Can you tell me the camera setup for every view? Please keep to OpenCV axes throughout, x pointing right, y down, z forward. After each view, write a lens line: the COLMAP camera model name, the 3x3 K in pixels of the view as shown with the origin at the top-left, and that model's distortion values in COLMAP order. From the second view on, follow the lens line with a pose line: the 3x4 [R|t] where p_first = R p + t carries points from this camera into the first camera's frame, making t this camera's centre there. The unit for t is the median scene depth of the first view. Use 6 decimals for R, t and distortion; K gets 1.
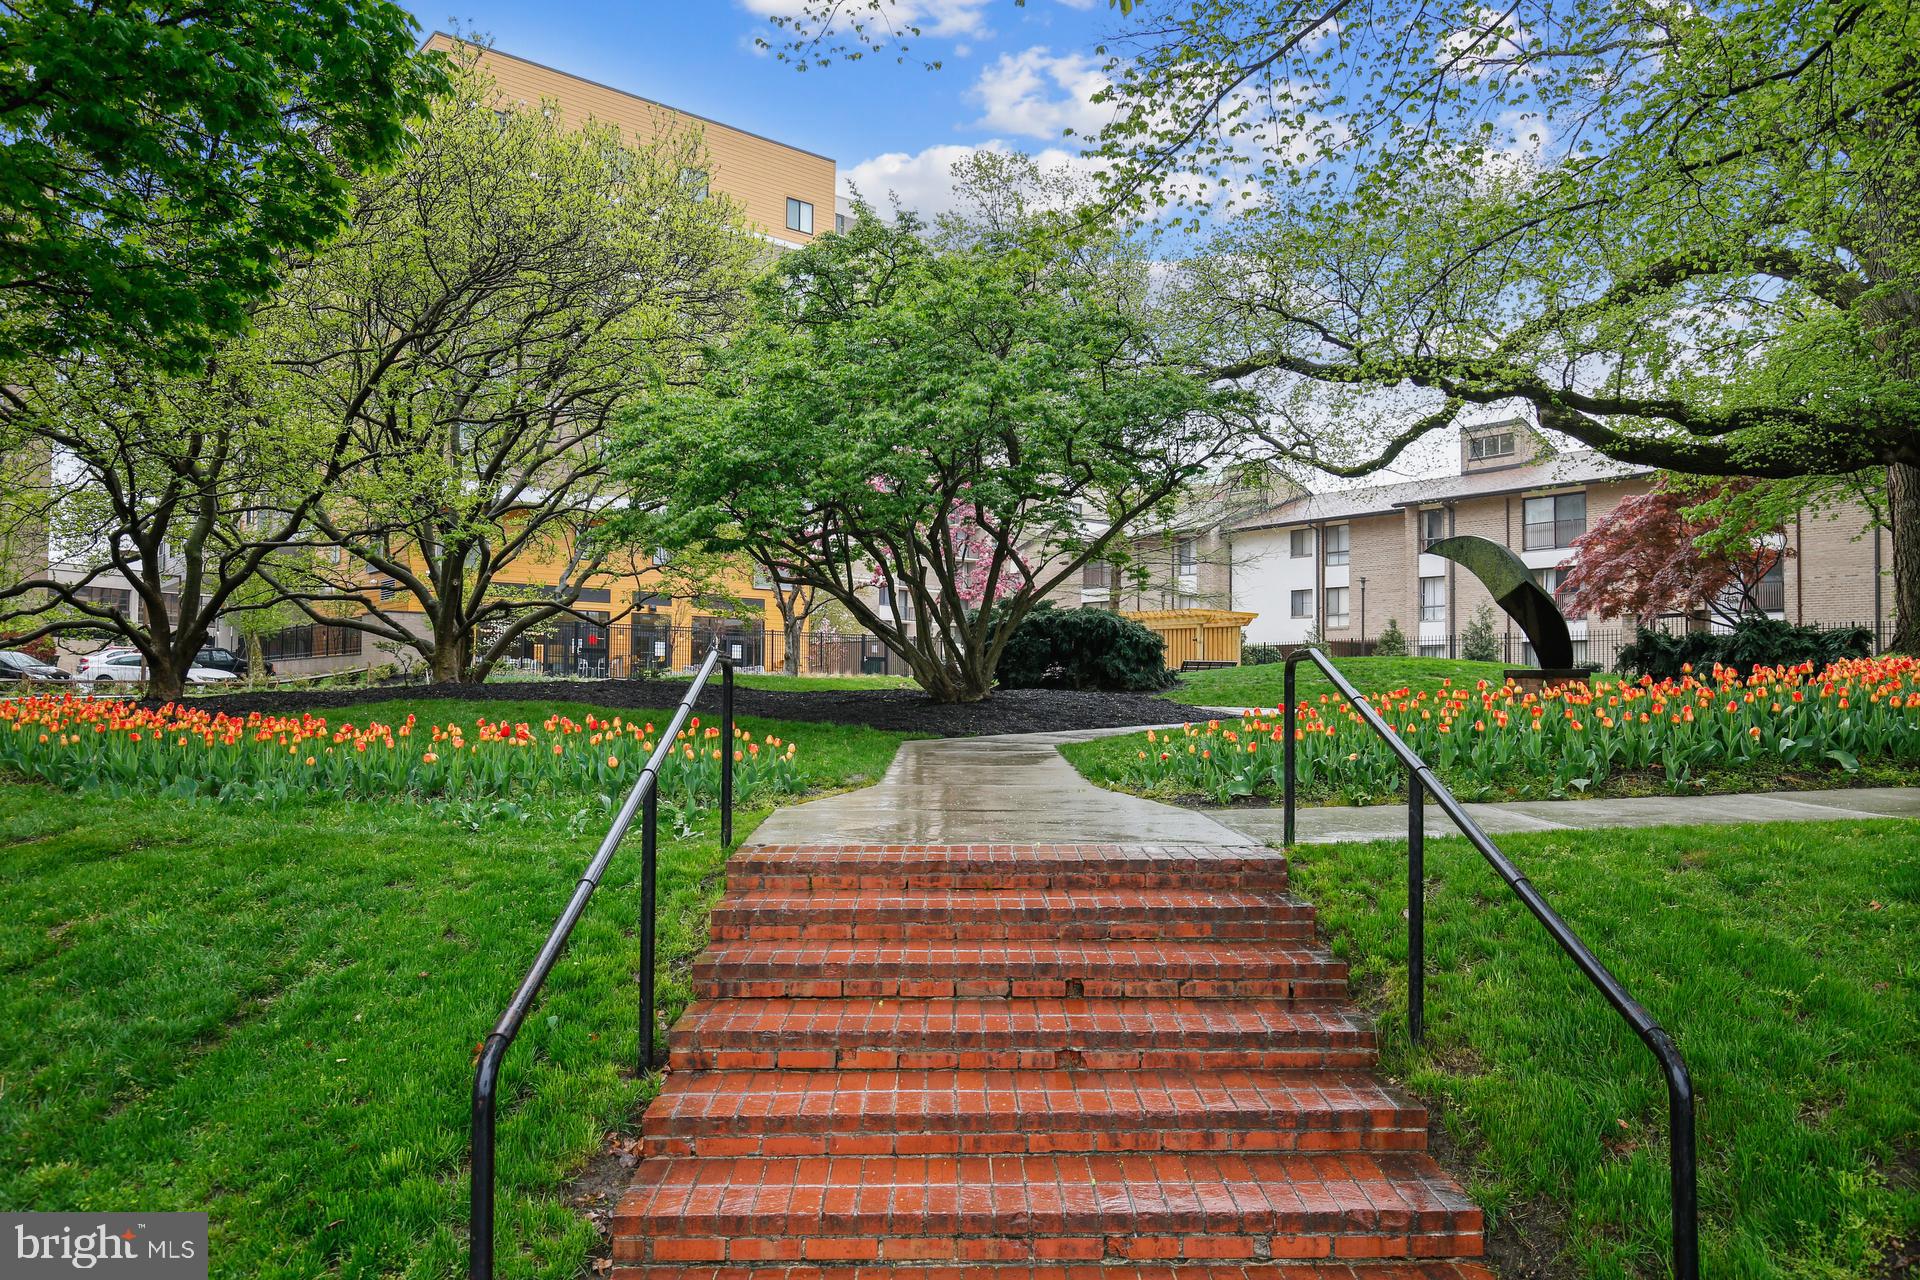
lens RADIAL K [[1369.1, 0, 968.5], [0, 1369.1, 648.1], [0, 0, 1]] dist [0.010571, 0.001831]
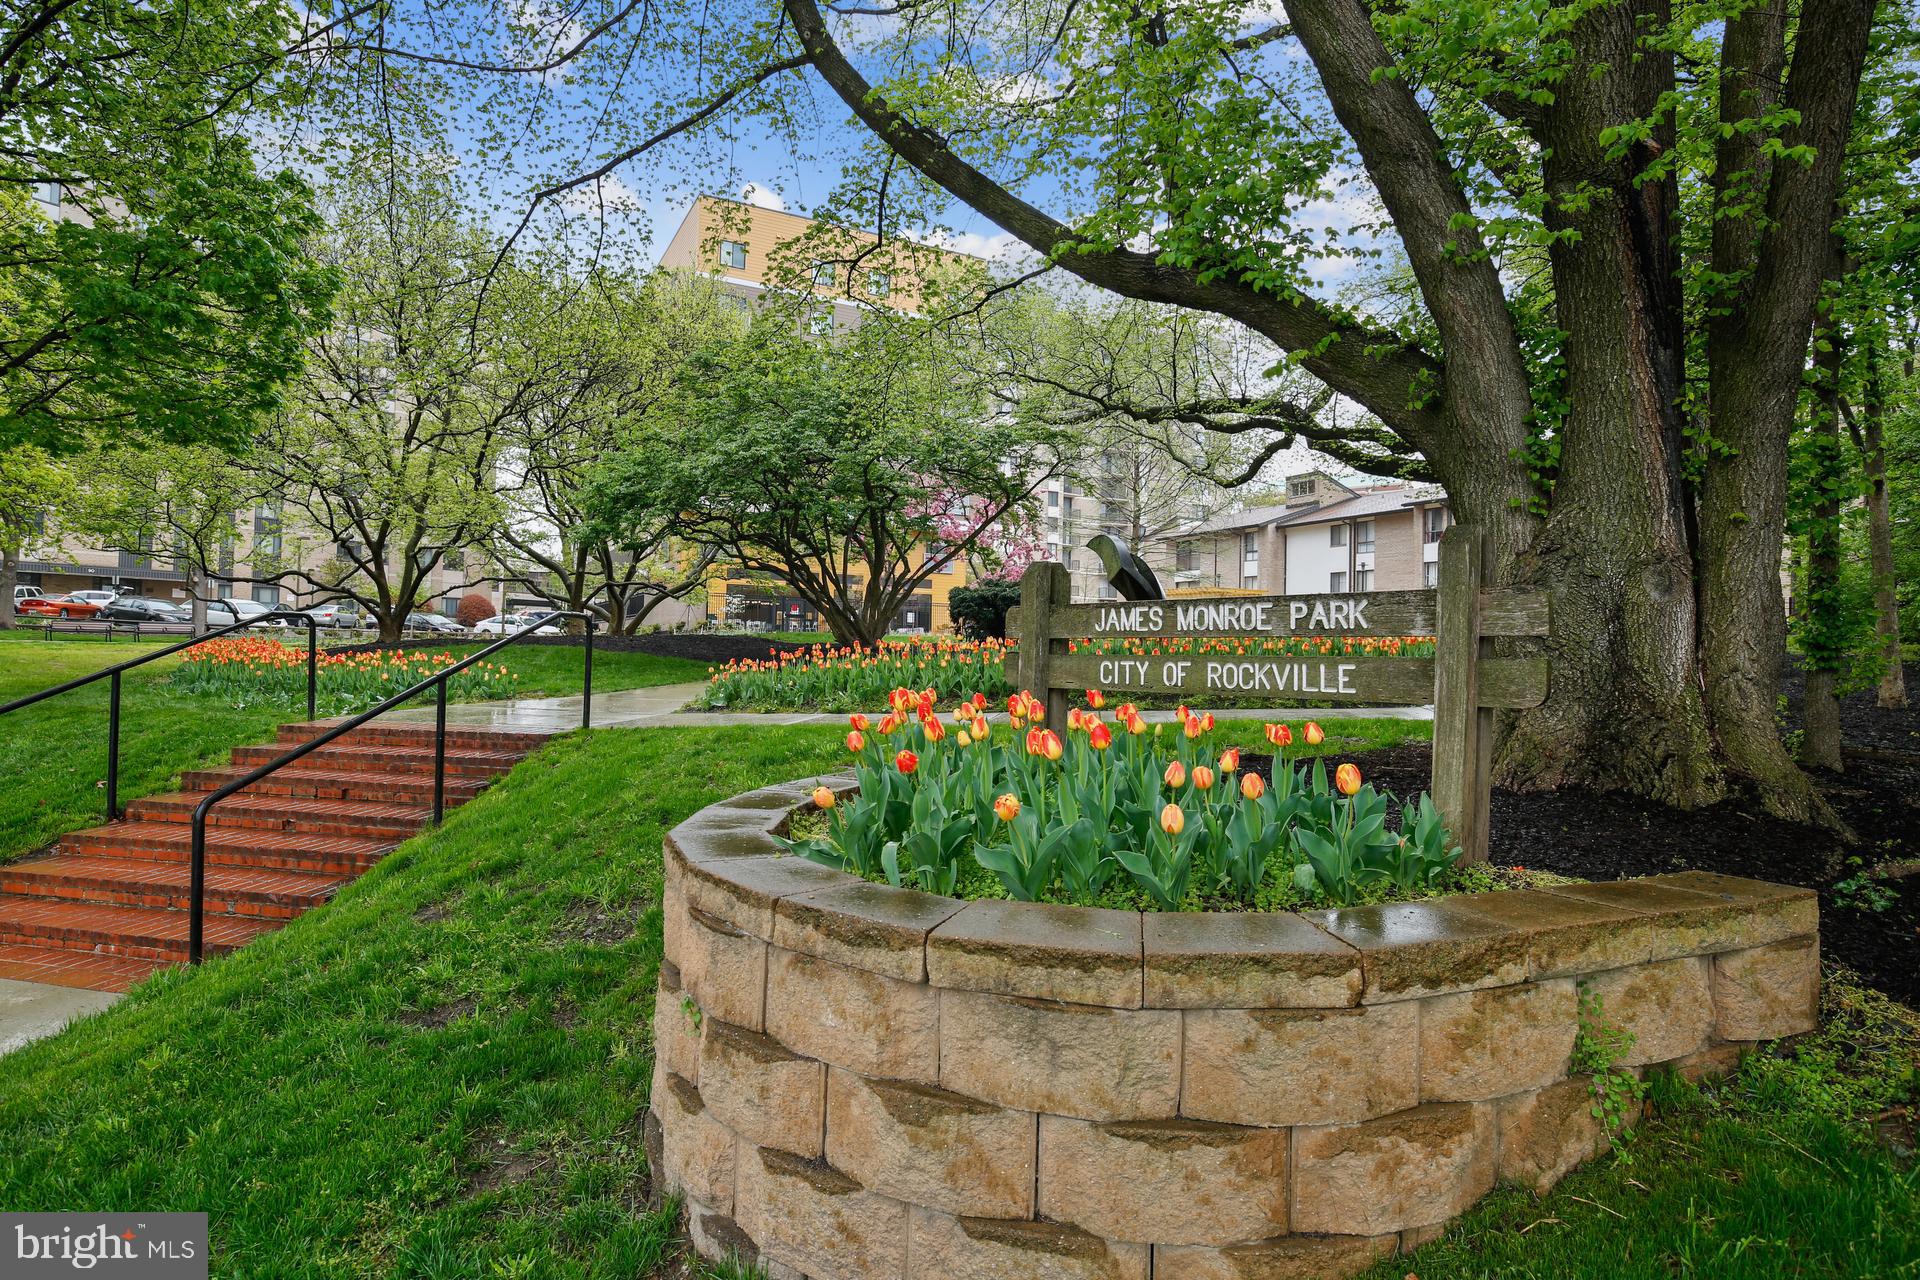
lens RADIAL K [[1033.1, 0, 956.1], [0, 1033.1, 637.3], [0, 0, 1]] dist [-0.005134, -0.000065]
pose [[0.969048, 0.011033, -0.246627, 0.279839], [-0.006097, 0.999766, 0.020769, 0.000335], [0.246799, -0.018622, 0.968888, -0.034011]]
